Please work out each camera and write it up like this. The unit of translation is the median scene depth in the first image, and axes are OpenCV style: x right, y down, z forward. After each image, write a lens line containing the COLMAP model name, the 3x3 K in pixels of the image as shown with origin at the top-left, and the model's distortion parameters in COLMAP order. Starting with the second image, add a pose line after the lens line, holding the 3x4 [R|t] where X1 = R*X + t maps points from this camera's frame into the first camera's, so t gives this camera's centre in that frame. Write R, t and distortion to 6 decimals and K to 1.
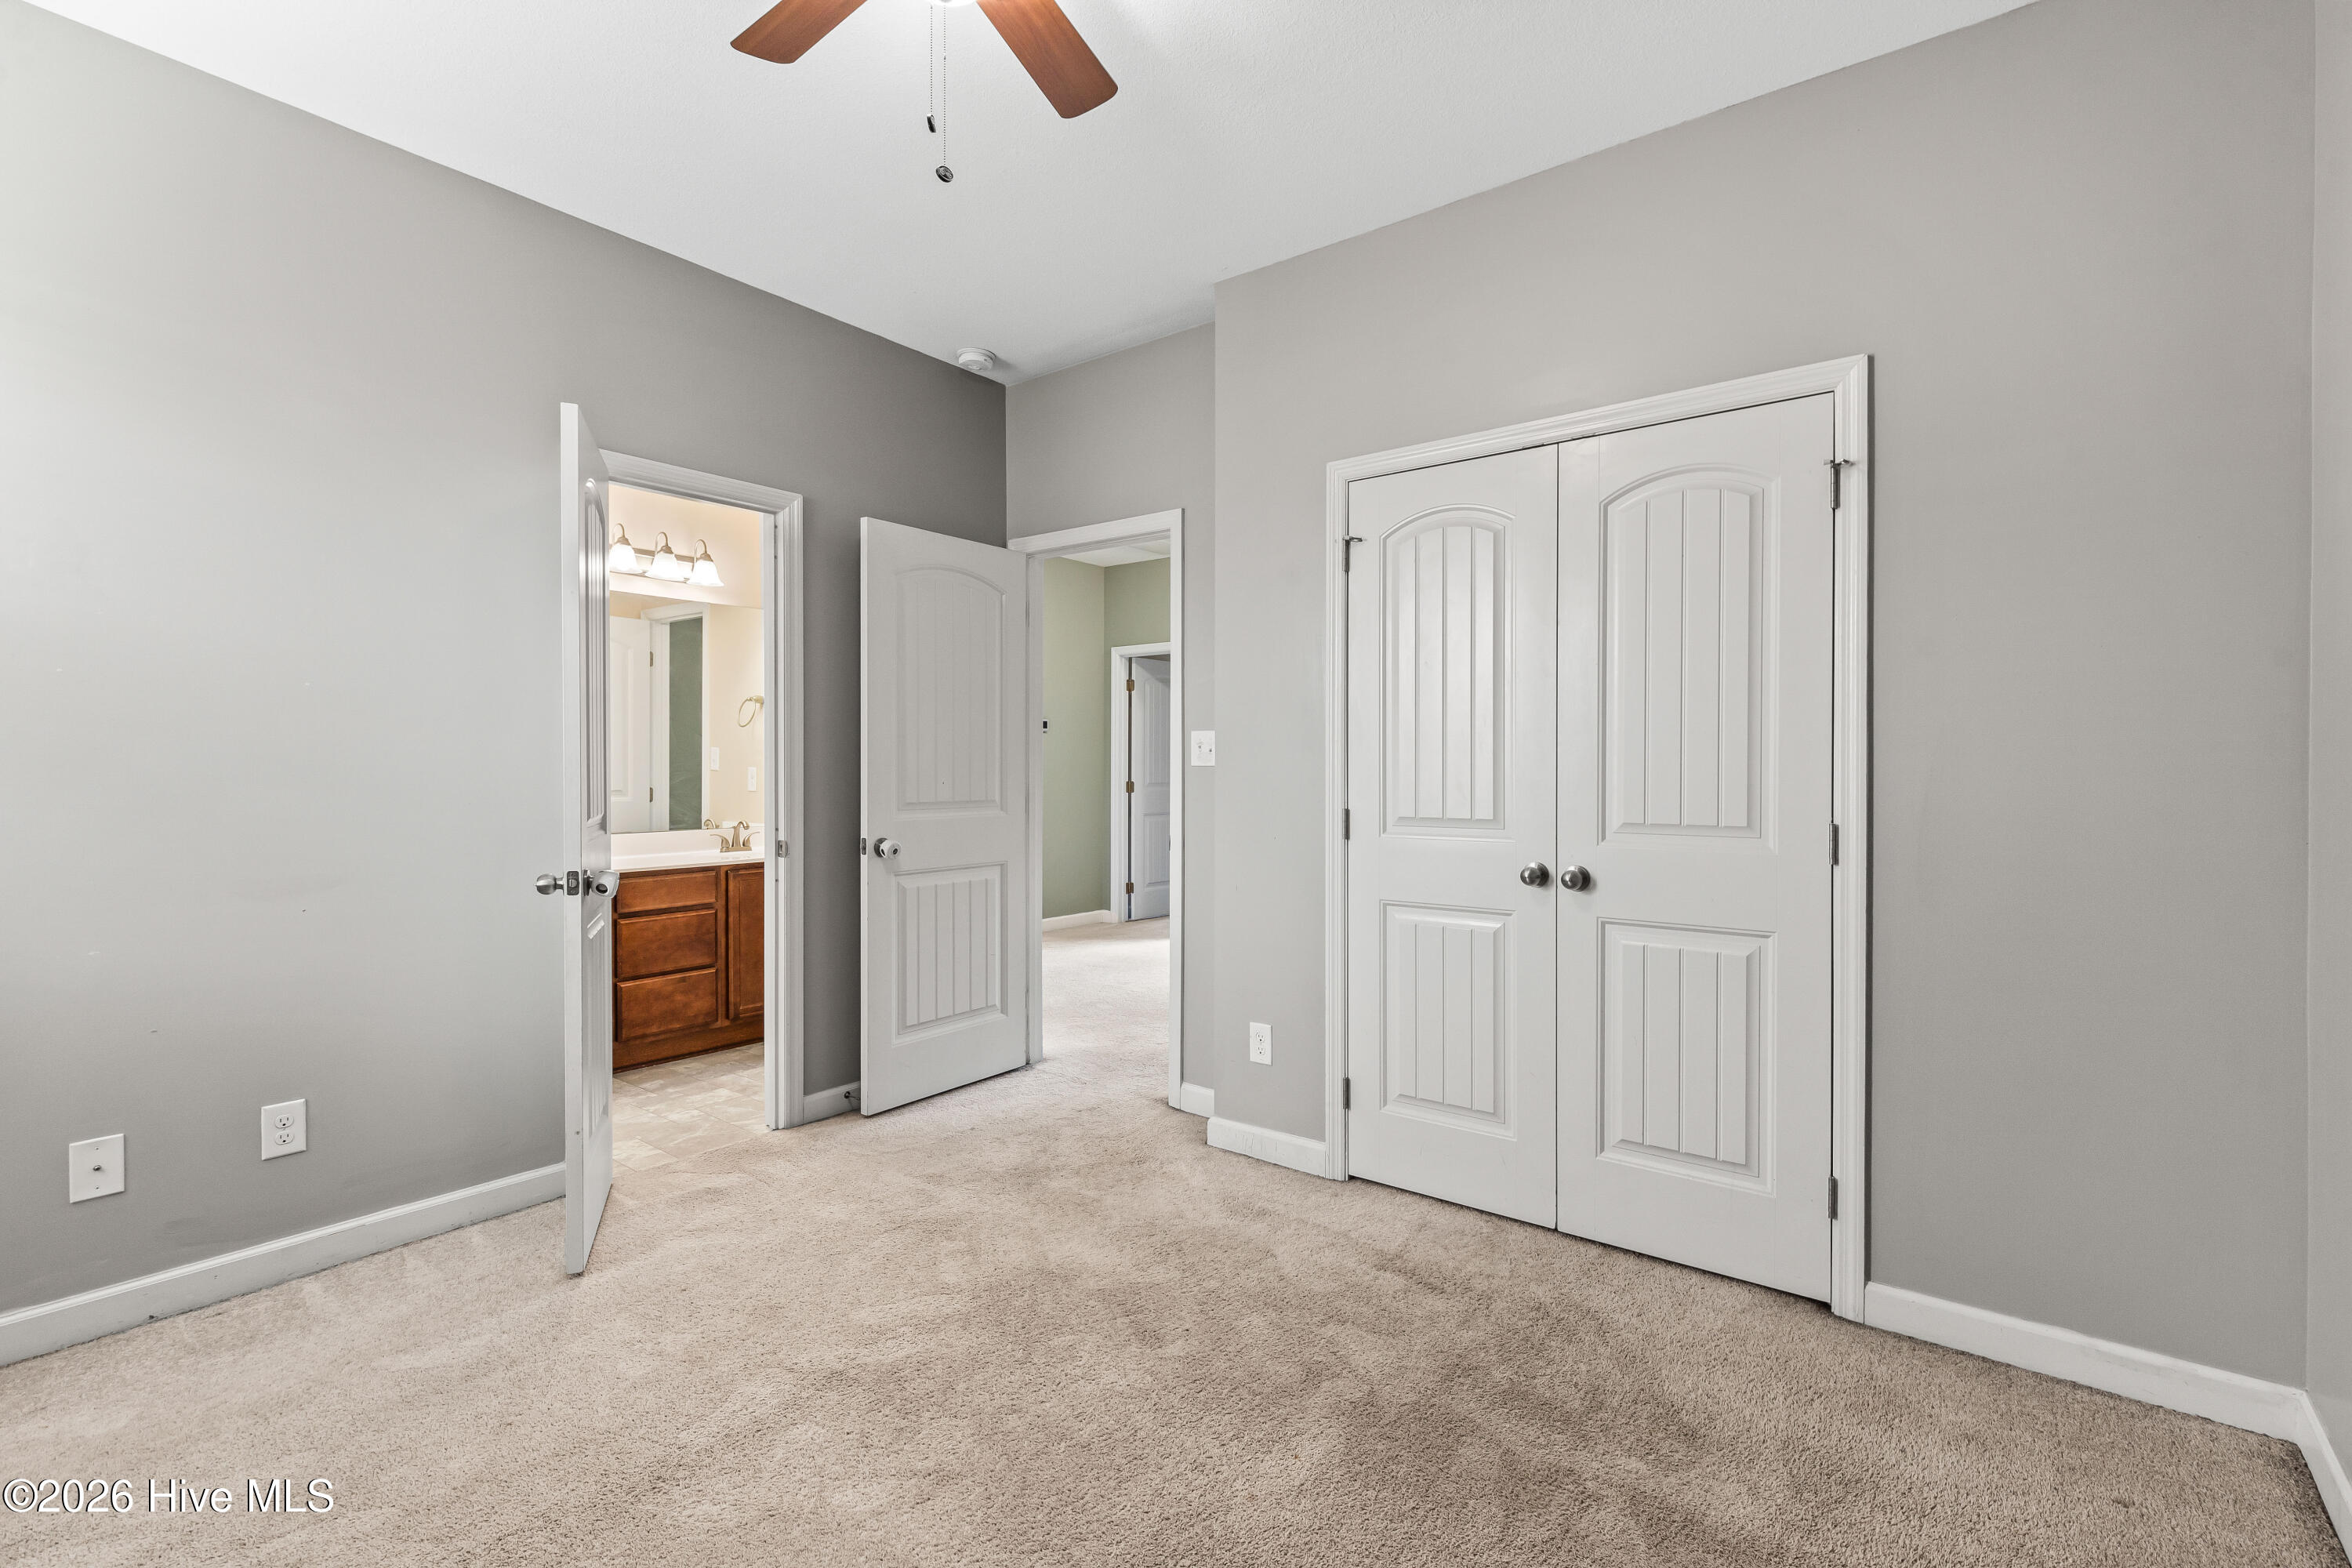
lens RADIAL K [[1064.0, 0, 1166.2], [0, 1064.0, 776.6], [0, 0, 1]] dist [0.006214, -0.000895]
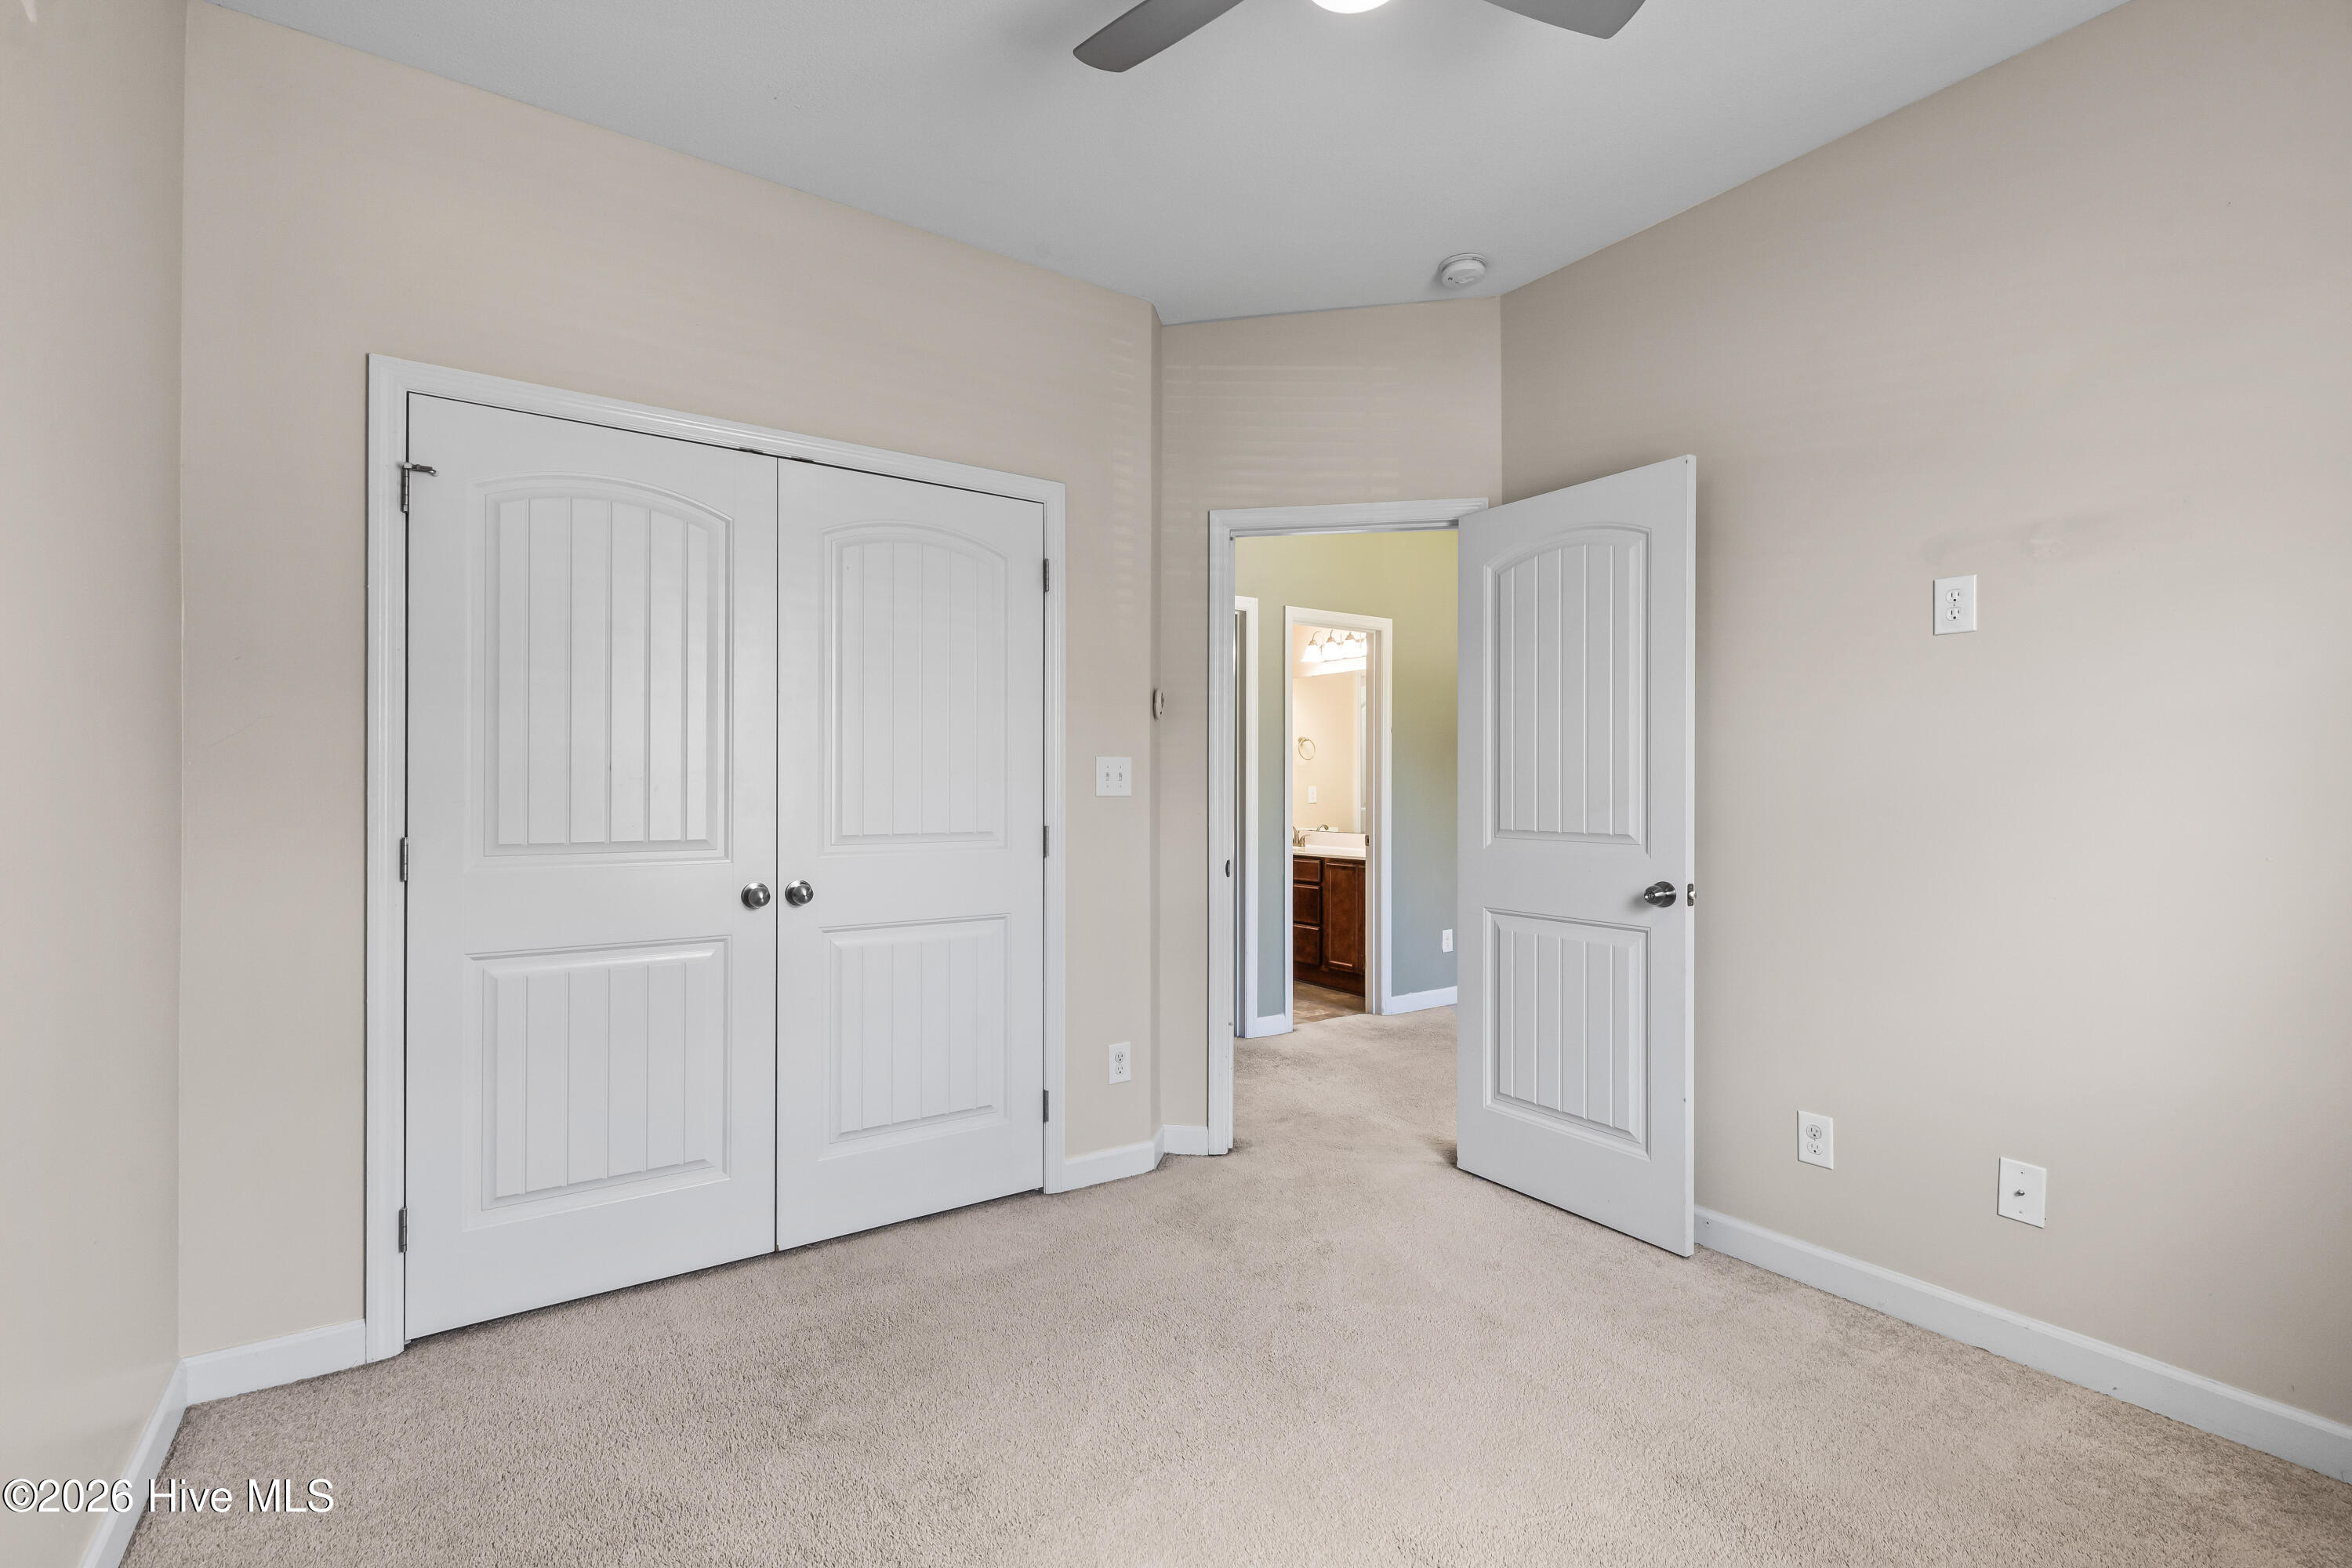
lens RADIAL K [[1064.0, 0, 1154.0], [0, 1064.0, 778.1], [0, 0, 1]] dist [0.006214, -0.000895]
pose [[0.292367, 0.007304, 0.956278, -0.476404], [0.002754, 0.999960, -0.008479, -0.003970], [-0.956302, 0.005113, 0.292335, 0.373356]]
